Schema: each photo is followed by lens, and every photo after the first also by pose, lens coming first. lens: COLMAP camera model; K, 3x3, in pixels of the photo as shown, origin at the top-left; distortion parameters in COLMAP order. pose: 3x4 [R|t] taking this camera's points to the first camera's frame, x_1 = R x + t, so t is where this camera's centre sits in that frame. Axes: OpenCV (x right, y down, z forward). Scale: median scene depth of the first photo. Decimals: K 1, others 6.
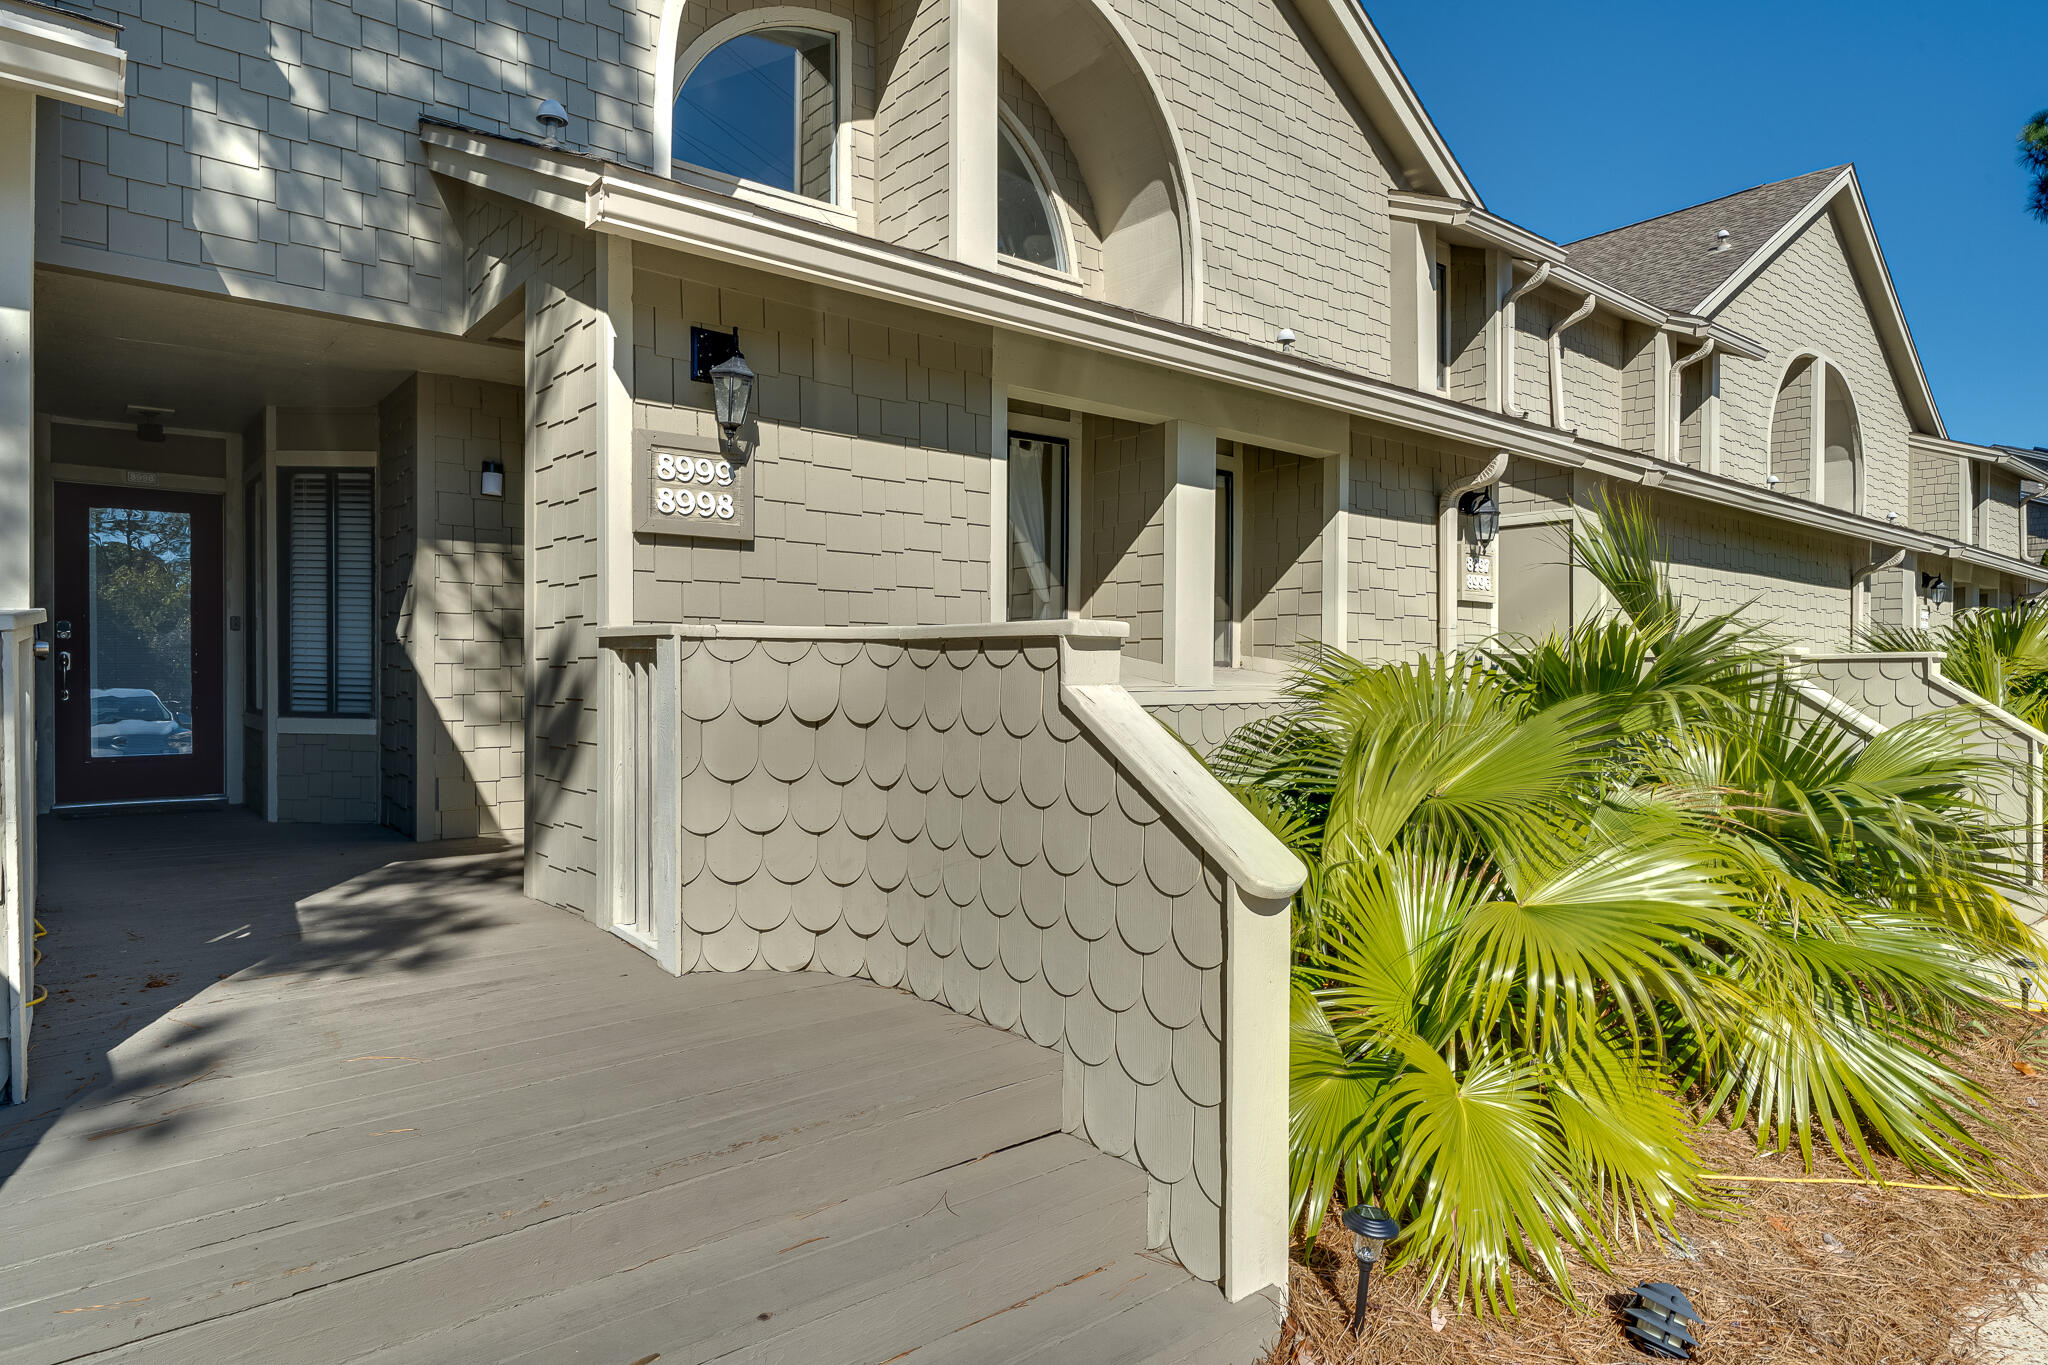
lens RADIAL K [[1168.4, 0, 1030.1], [0, 1168.4, 675.8], [0, 0, 1]] dist [0.003060, -0.000208]
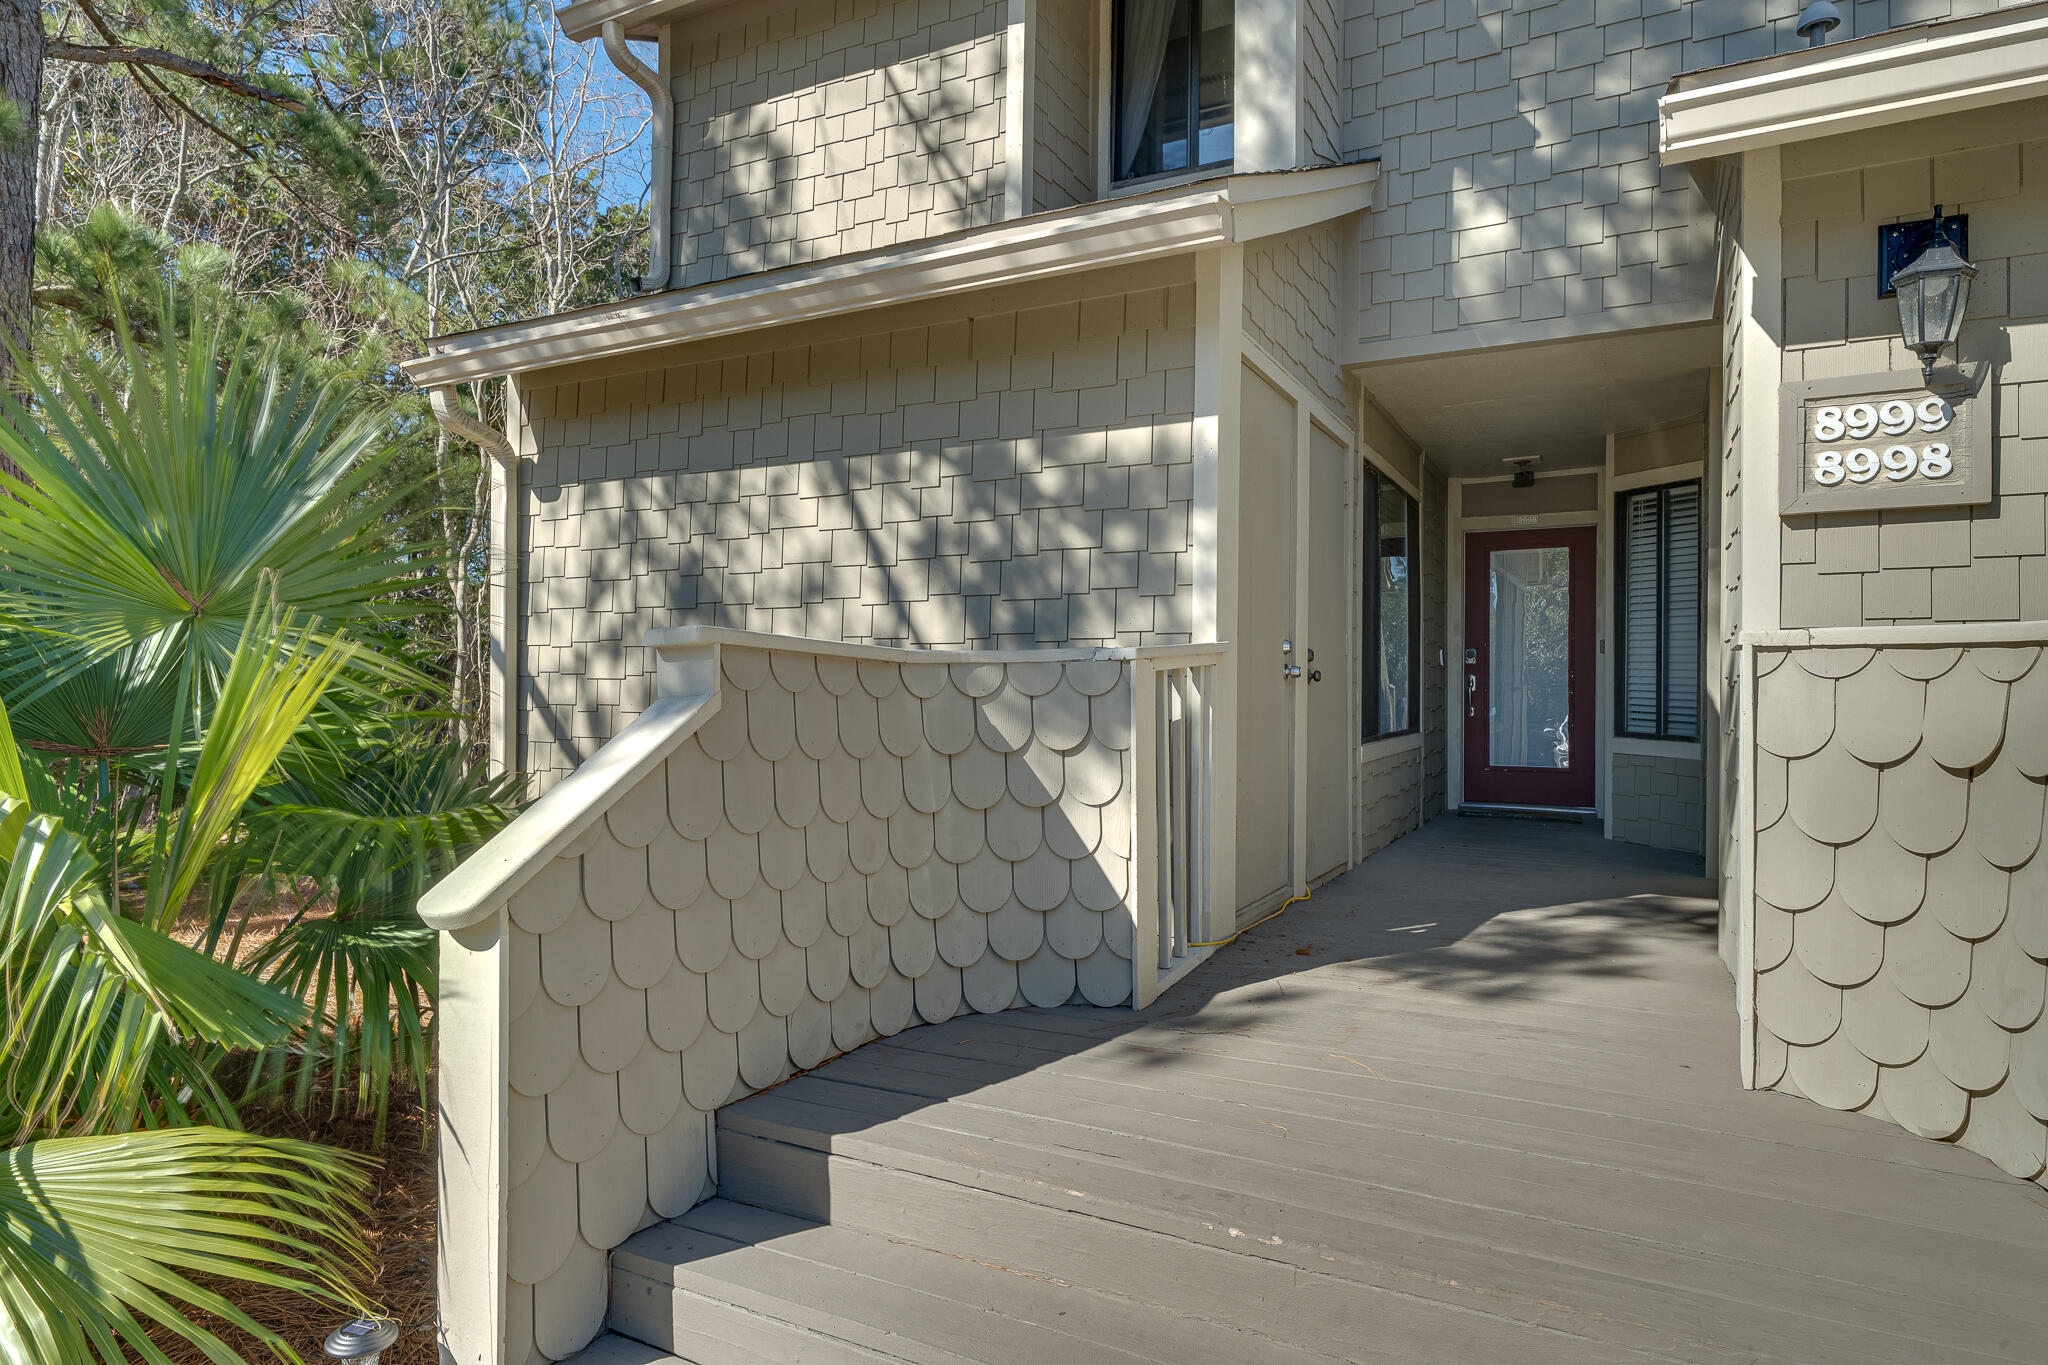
lens RADIAL K [[1186.1, 0, 1029.5], [0, 1186.1, 679.5], [0, 0, 1]] dist [-0.000641, 0.000652]
pose [[0.360782, -0.006888, -0.932625, 0.194228], [-0.008384, 0.999908, -0.010629, 0.000435], [0.932613, 0.011654, 0.360691, 0.208511]]
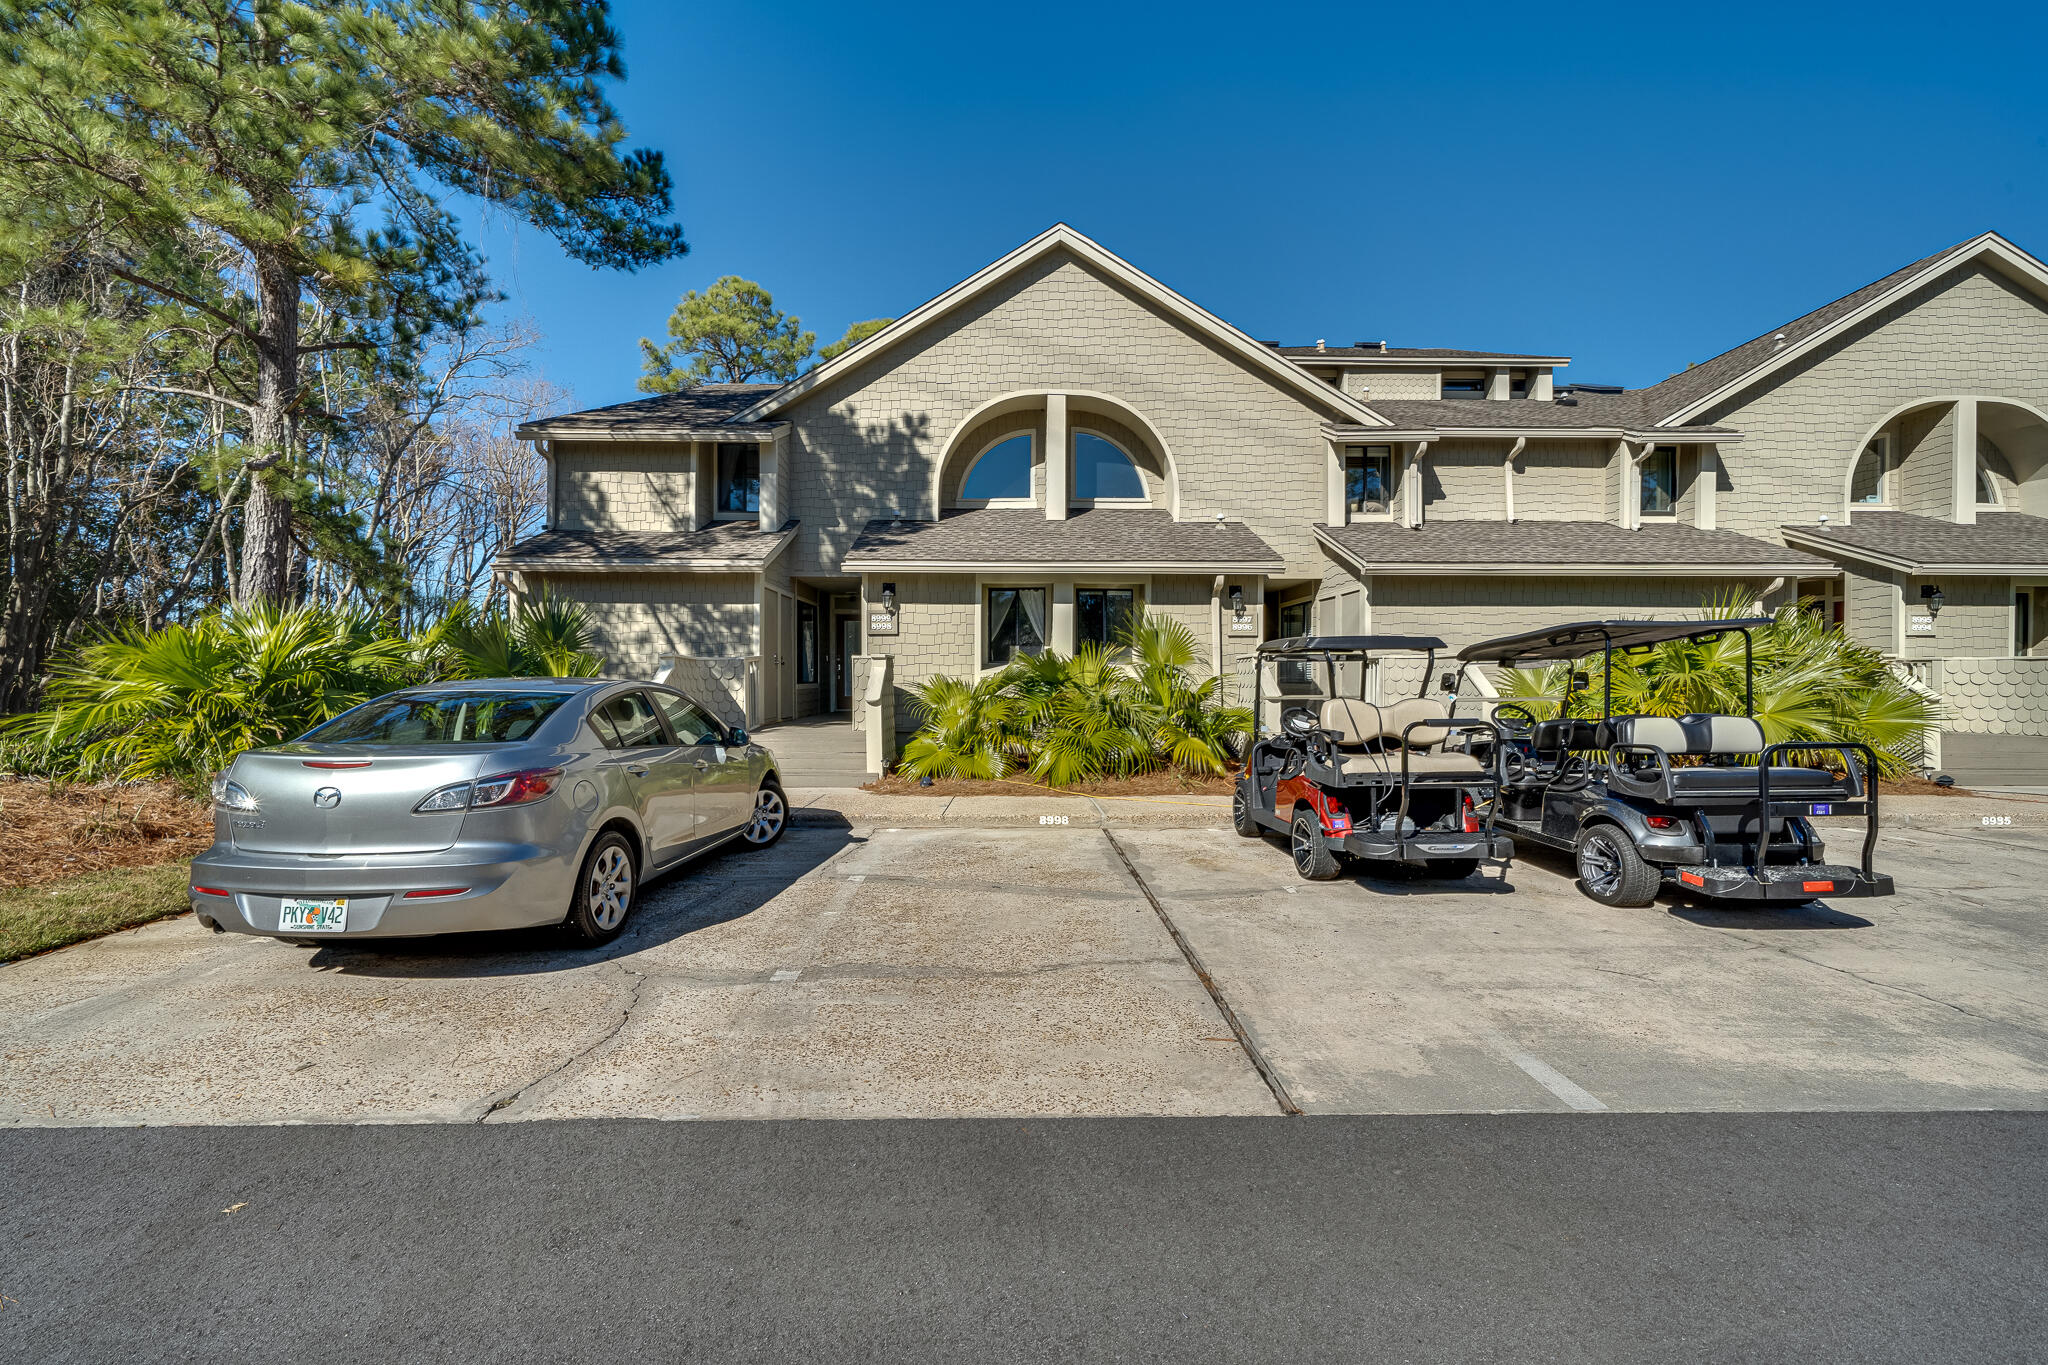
lens RADIAL K [[871.7, 0, 1024.4], [0, 871.7, 676.6], [0, 0, 1]] dist [-0.000497, -0.000409]
pose [[0.777891, -0.003546, -0.628389, 1.767371], [-0.003523, 0.999944, -0.010004, 0.051578], [0.628389, 0.009996, 0.777835, -0.933105]]
